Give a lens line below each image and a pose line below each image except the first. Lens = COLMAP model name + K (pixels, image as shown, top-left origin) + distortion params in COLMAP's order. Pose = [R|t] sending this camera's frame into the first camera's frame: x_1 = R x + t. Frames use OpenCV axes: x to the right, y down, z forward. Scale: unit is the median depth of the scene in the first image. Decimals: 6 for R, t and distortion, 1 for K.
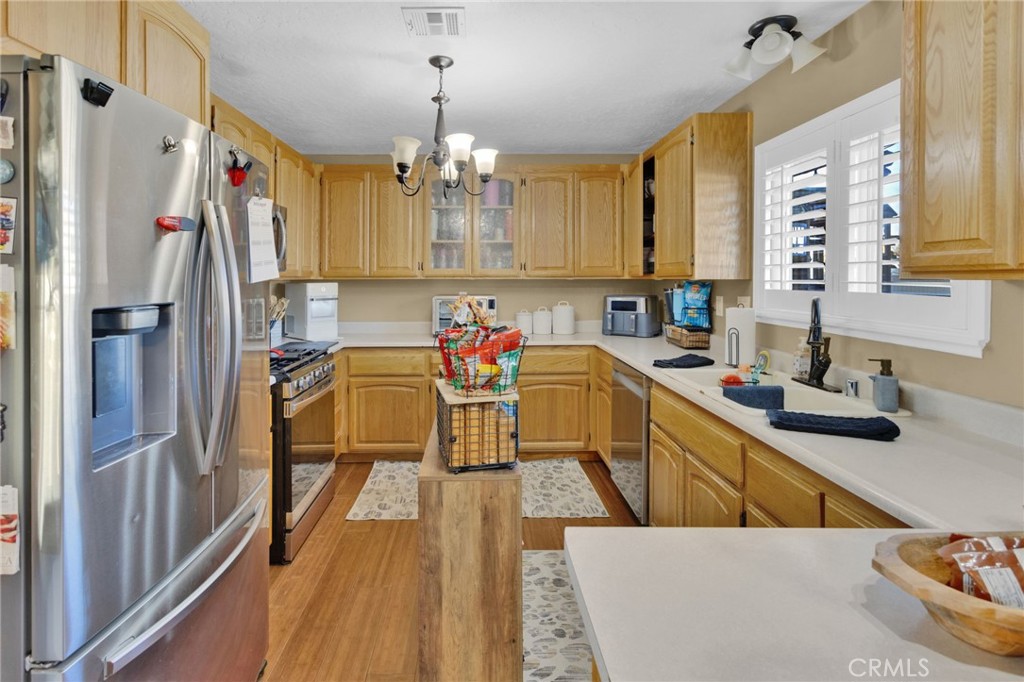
lens RADIAL K [[498.5, 0, 488.8], [0, 498.5, 276.5], [0, 0, 1]] dist [-0.001104, 0.003153]
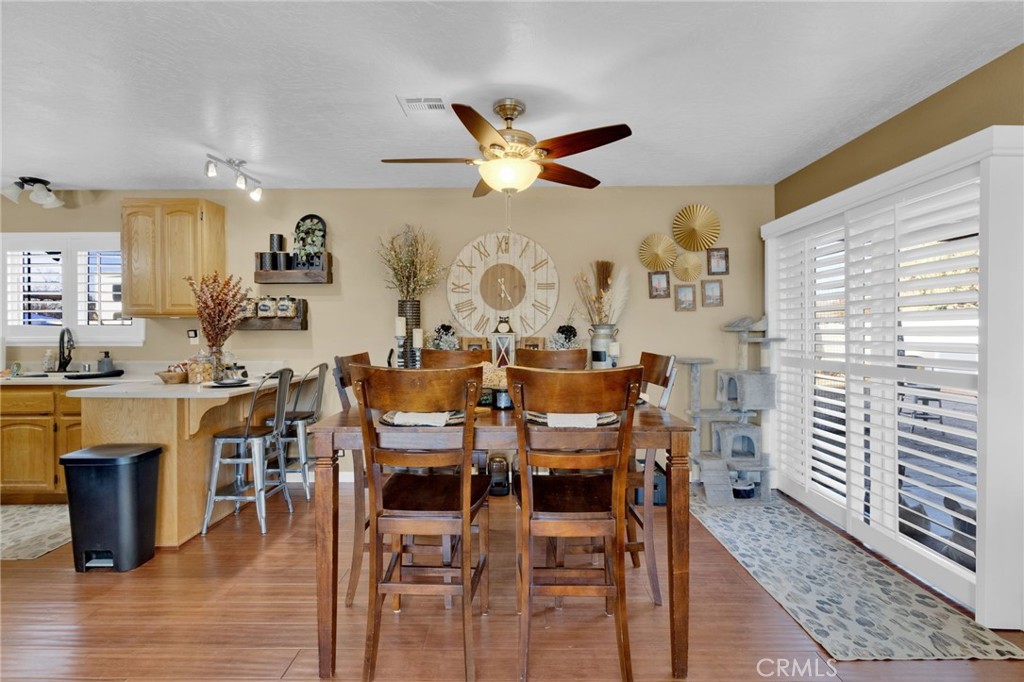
lens RADIAL K [[498.5, 0, 519.3], [0, 498.5, 338.7], [0, 0, 1]] dist [-0.001104, 0.003153]
pose [[0.004827, -0.014550, 0.999882, -1.082072], [0.004355, 0.999885, 0.014529, 0.054504], [-0.999979, 0.004285, 0.004890, -0.676803]]
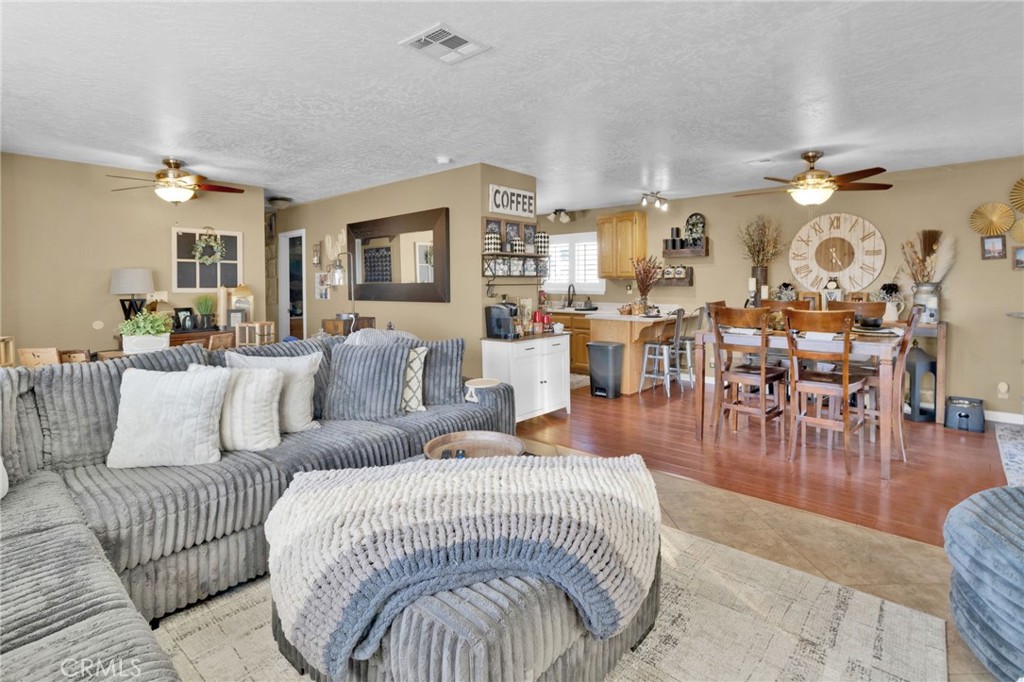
lens RADIAL K [[498.5, 0, 528.1], [0, 498.5, 292.6], [0, 0, 1]] dist [-0.001104, 0.003153]
pose [[0.664011, -0.021532, 0.747412, -1.982279], [0.007515, 0.999727, 0.022124, 0.017350], [-0.747685, -0.009073, 0.663992, -1.065540]]
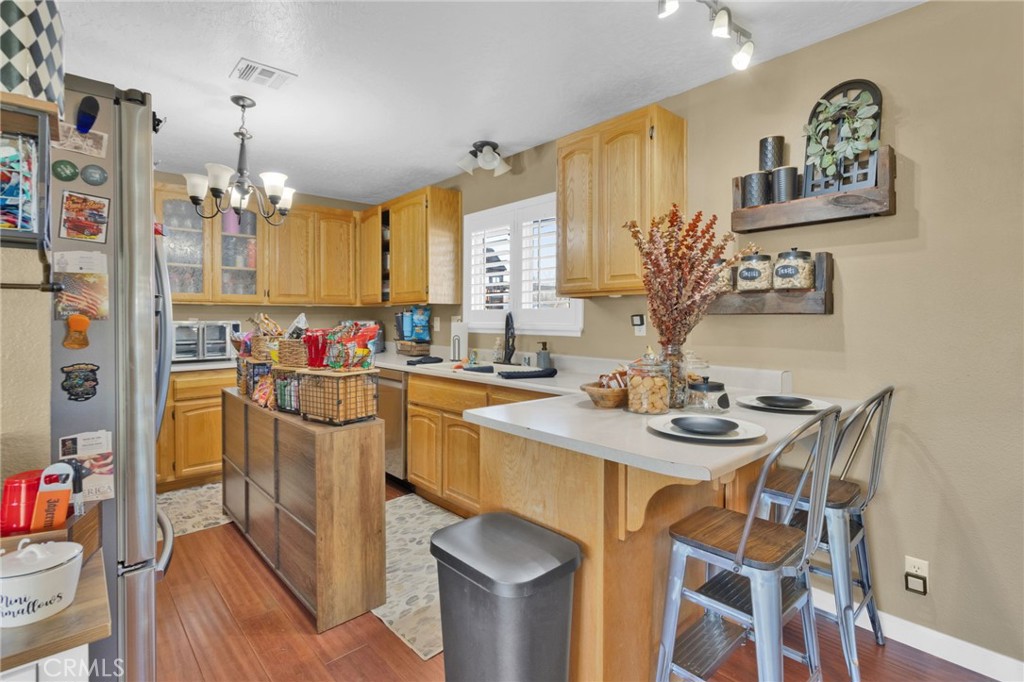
lens RADIAL K [[498.5, 0, 512.5], [0, 498.5, 318.7], [0, 0, 1]] dist [-0.001104, 0.003153]
pose [[0.742628, -0.001091, 0.669704, -0.385101], [0.001781, 0.999998, -0.000346, 0.053757], [-0.669702, 0.001449, 0.742628, -0.223711]]
